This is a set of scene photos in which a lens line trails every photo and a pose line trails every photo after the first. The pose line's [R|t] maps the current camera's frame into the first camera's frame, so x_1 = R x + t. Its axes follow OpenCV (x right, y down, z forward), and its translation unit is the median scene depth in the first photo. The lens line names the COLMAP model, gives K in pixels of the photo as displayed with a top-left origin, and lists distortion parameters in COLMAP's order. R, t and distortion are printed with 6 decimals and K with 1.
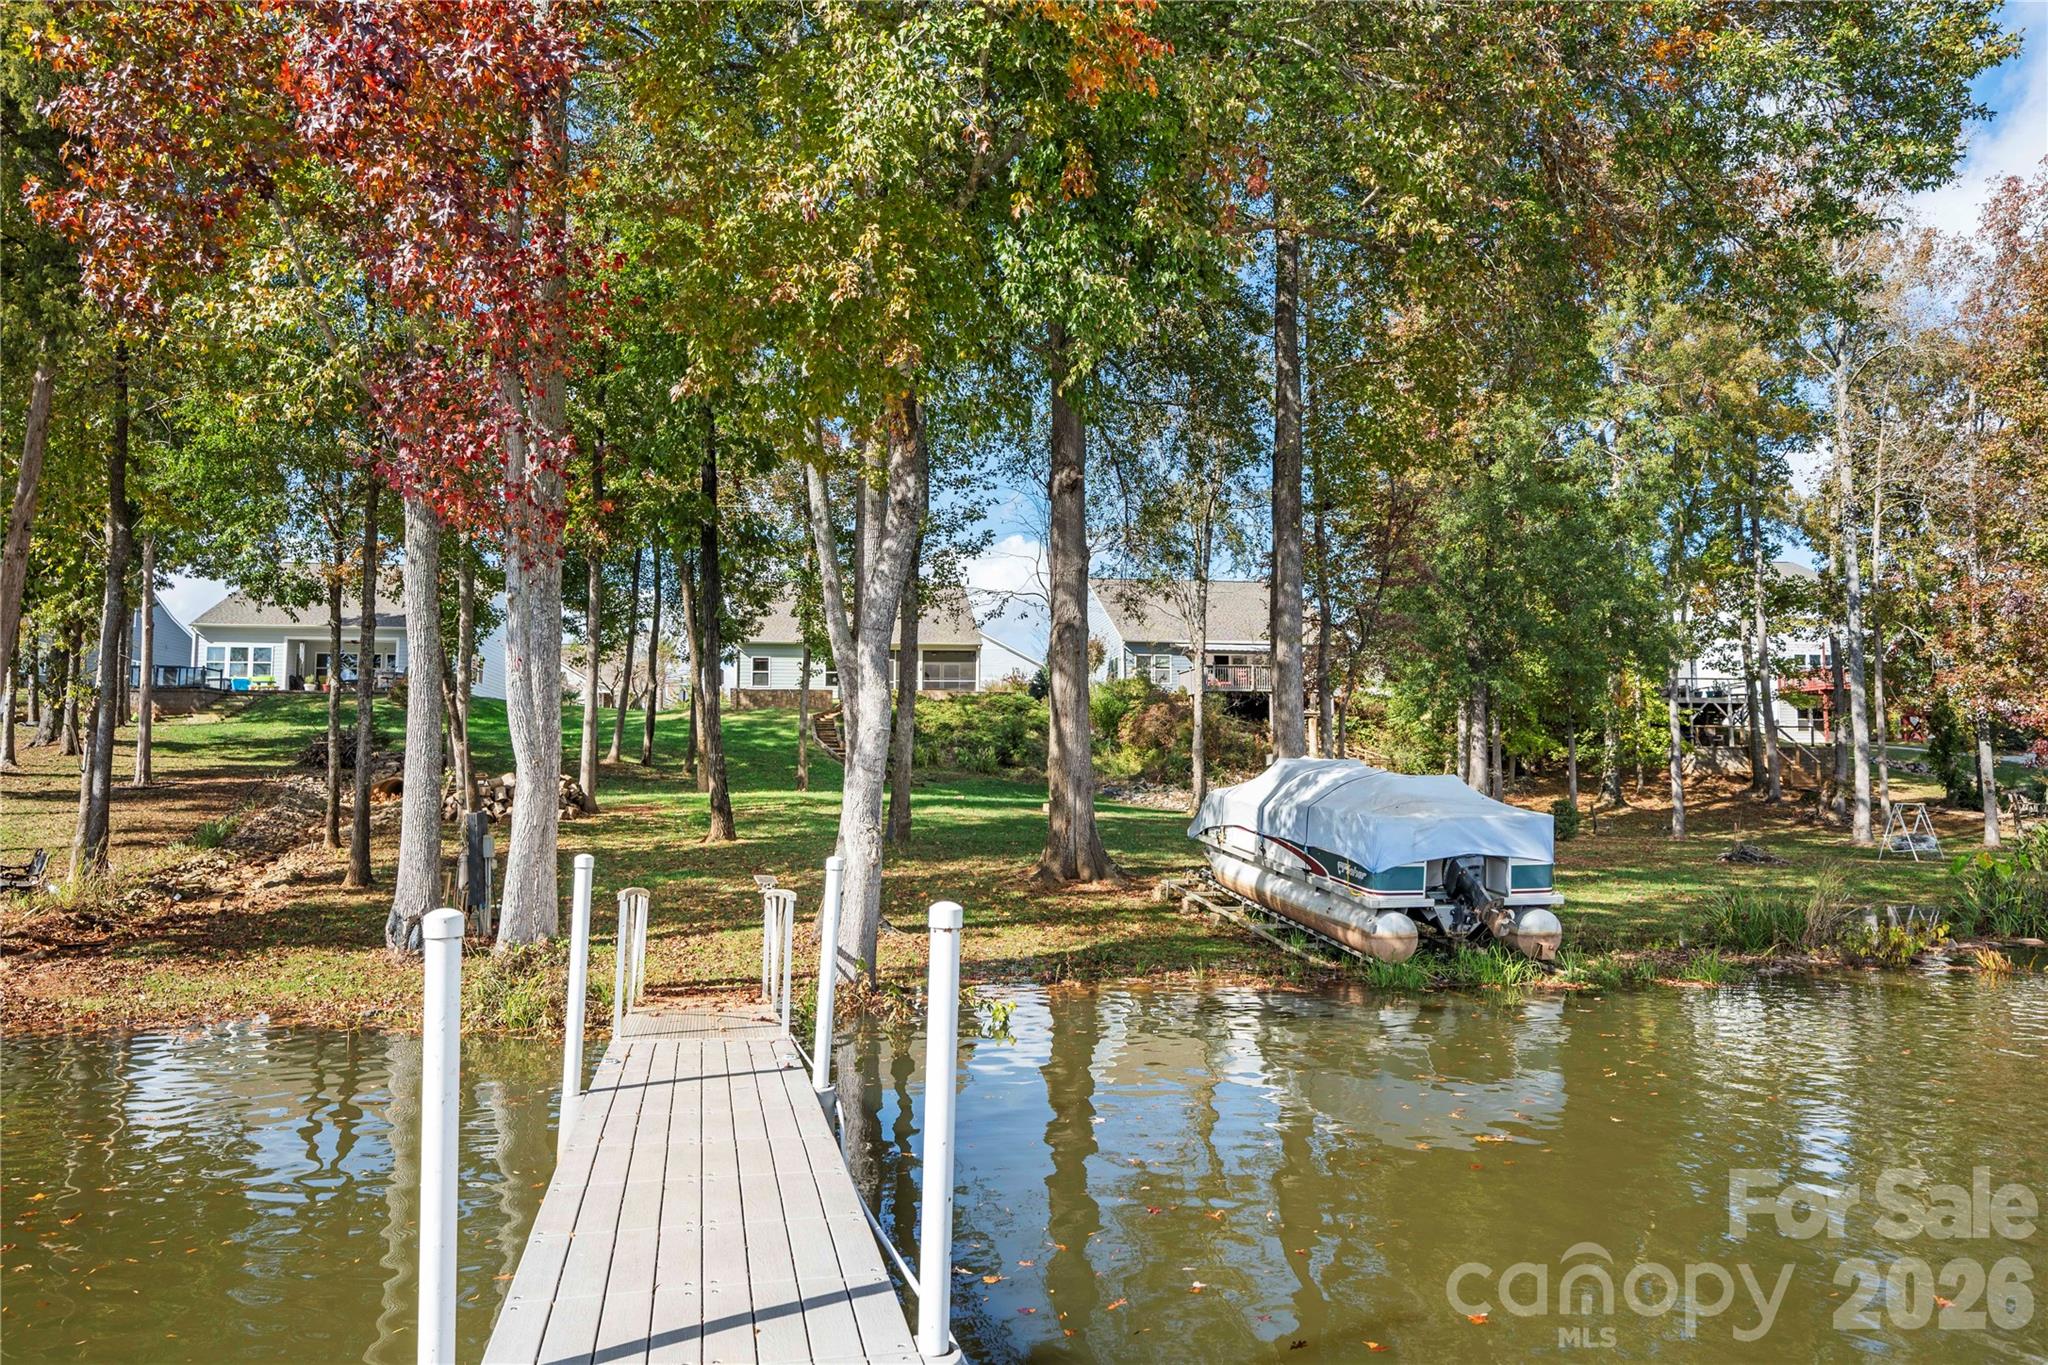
lens RADIAL K [[1294.6, 0, 1020.9], [0, 1294.6, 681.3], [0, 0, 1]] dist [0.003932, 0.003868]
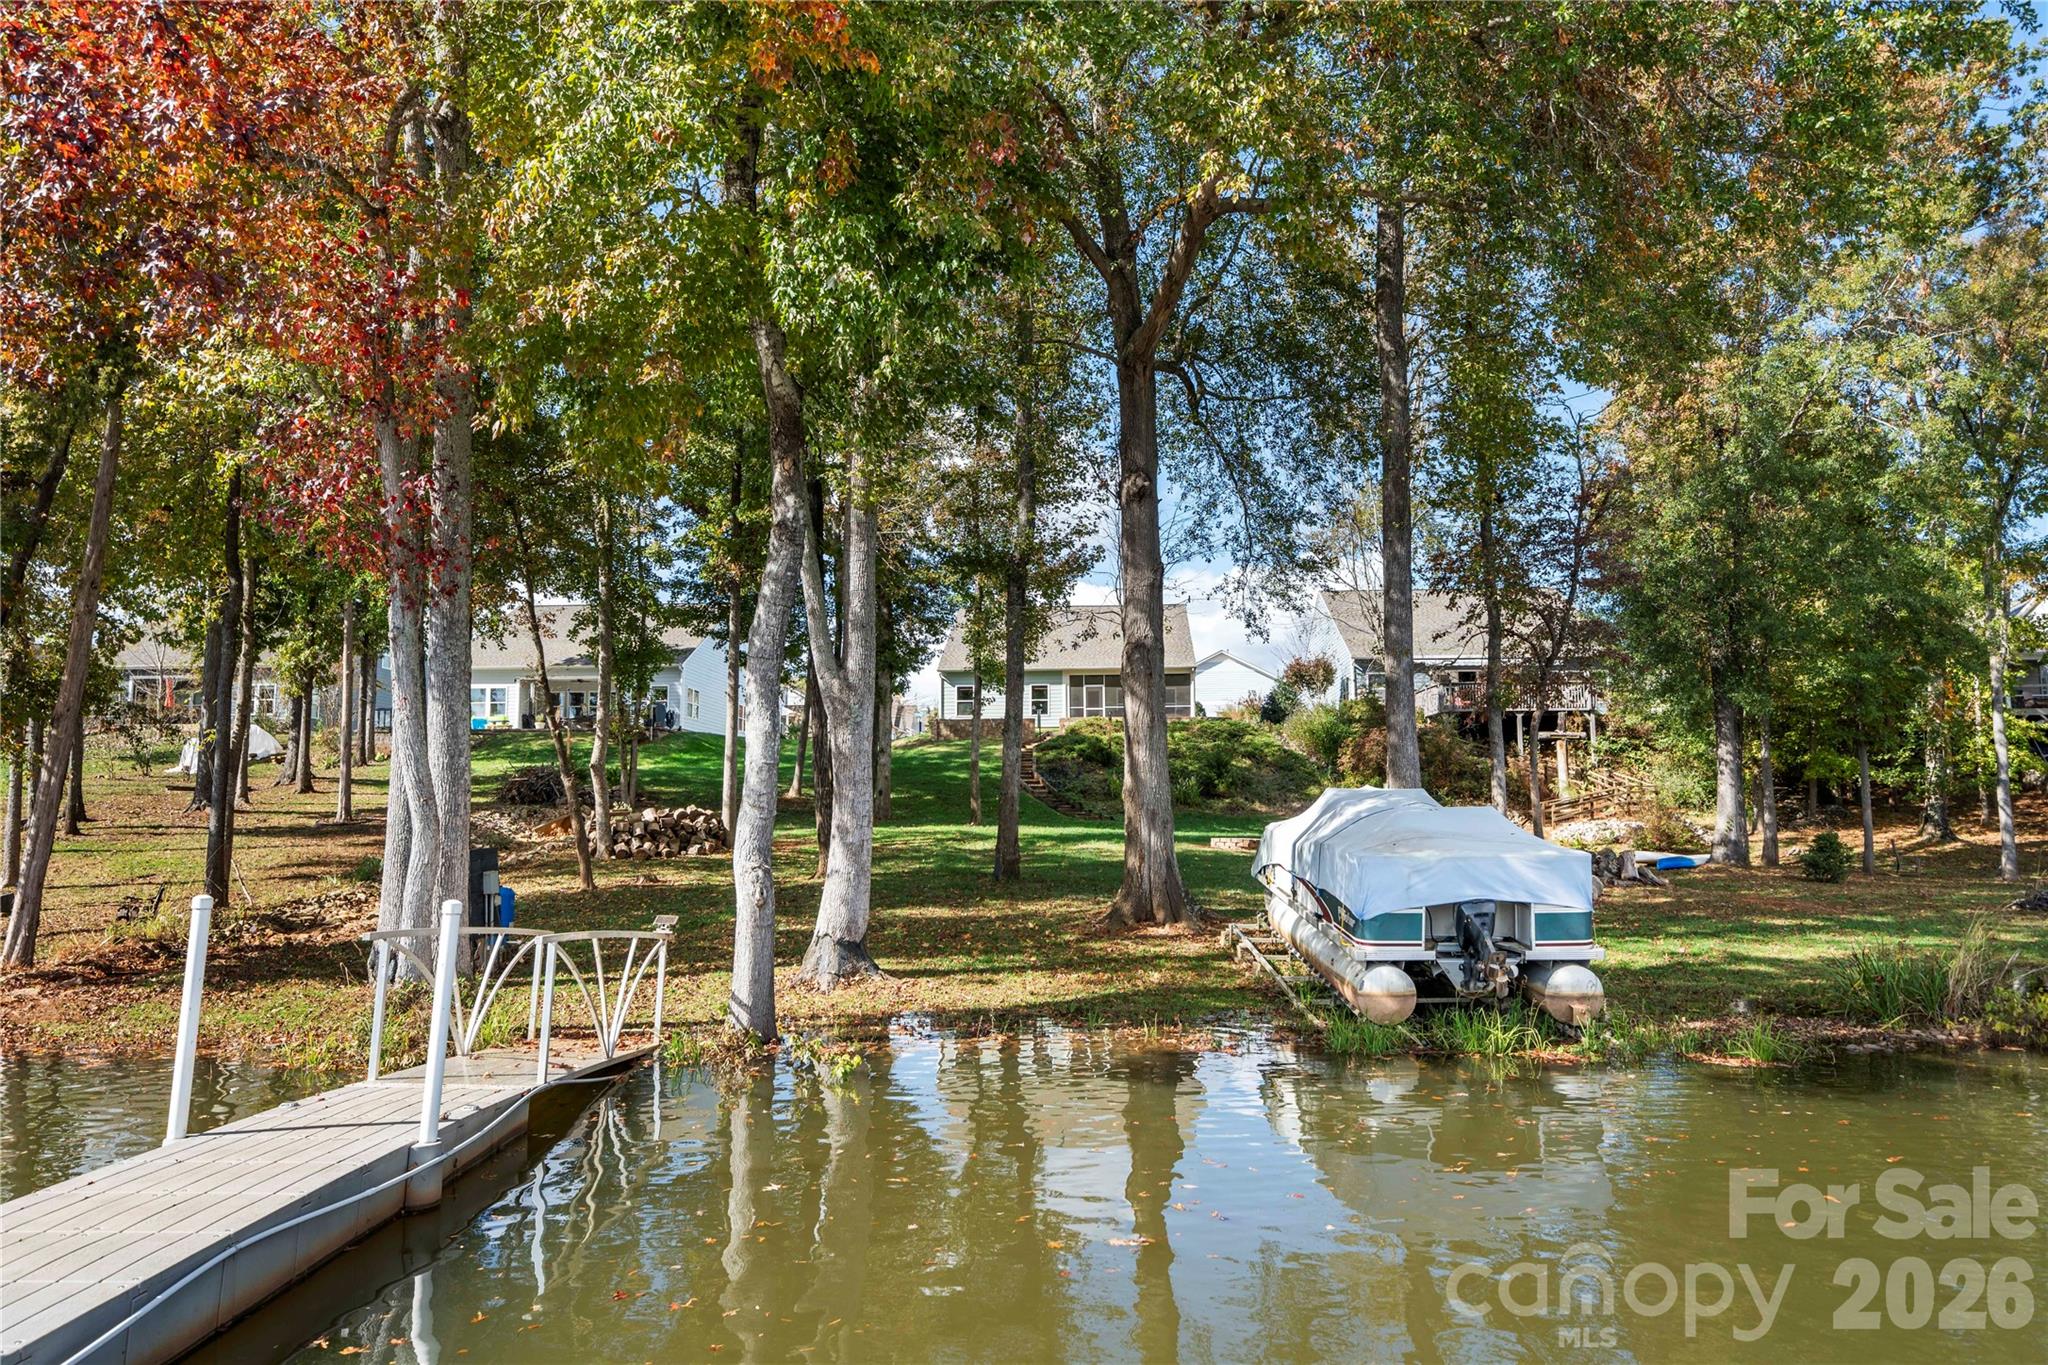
lens RADIAL K [[1369.8, 0, 1019.4], [0, 1369.8, 676.1], [0, 0, 1]] dist [0.007066, -0.005099]
pose [[0.976857, -0.025628, -0.212352, 0.115703], [0.020784, 0.999471, -0.025012, 0.001094], [0.212881, 0.020019, 0.976873, 0.022039]]
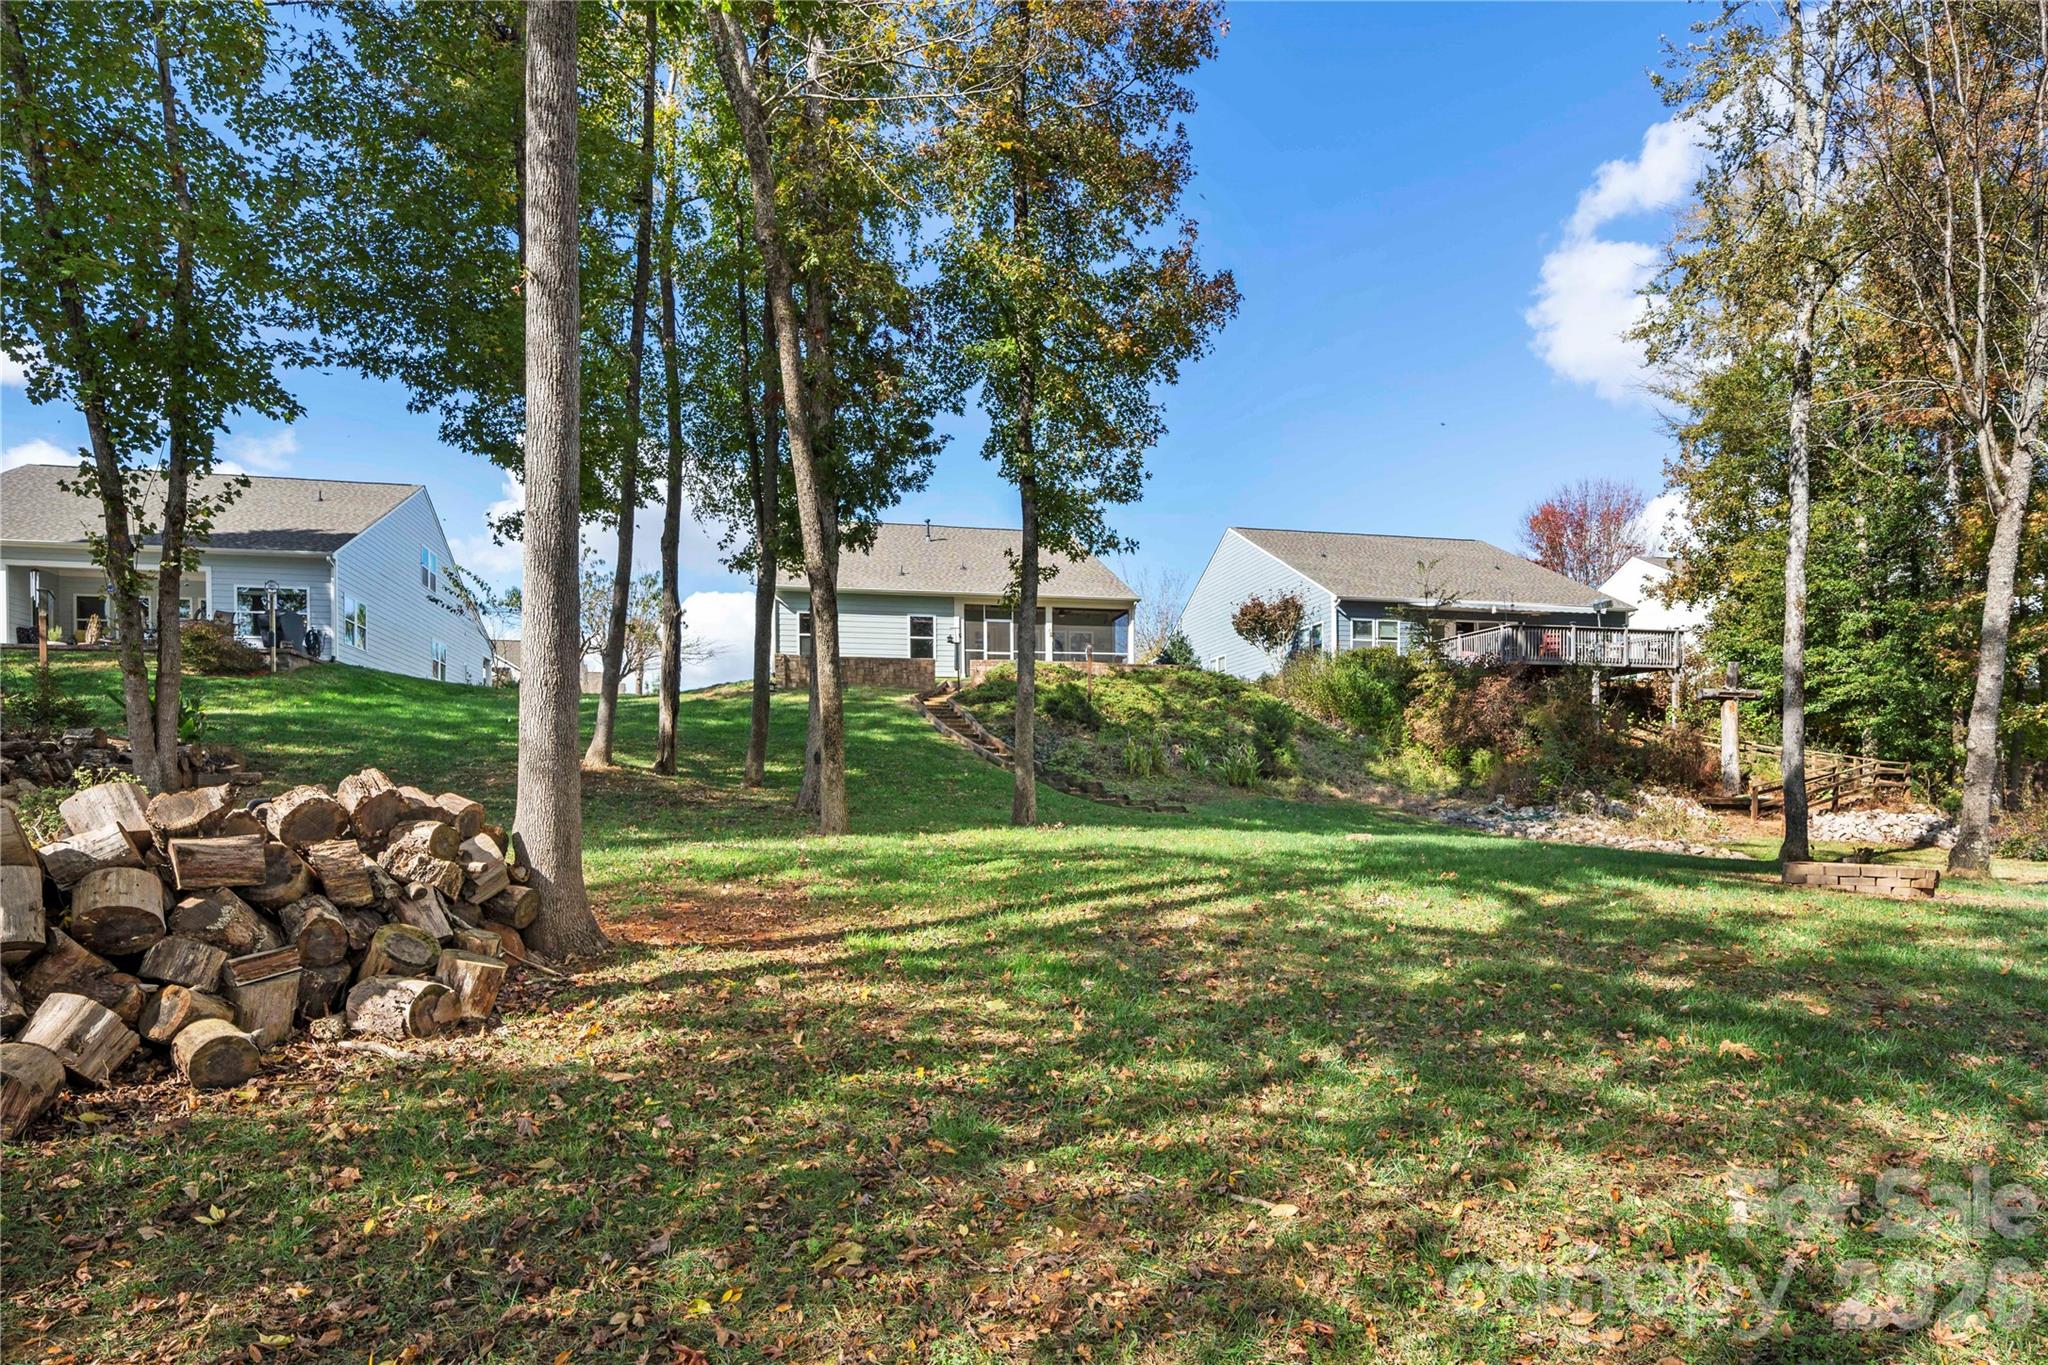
lens RADIAL K [[1135.9, 0, 1061.5], [0, 1135.9, 814.3], [0, 0, 1]] dist [-0.003702, -0.000954]
pose [[0.994446, -0.006676, 0.105034, -0.284086], [-0.003121, 0.995676, 0.092837, 0.061225], [-0.105199, -0.092649, 0.990126, 0.846844]]
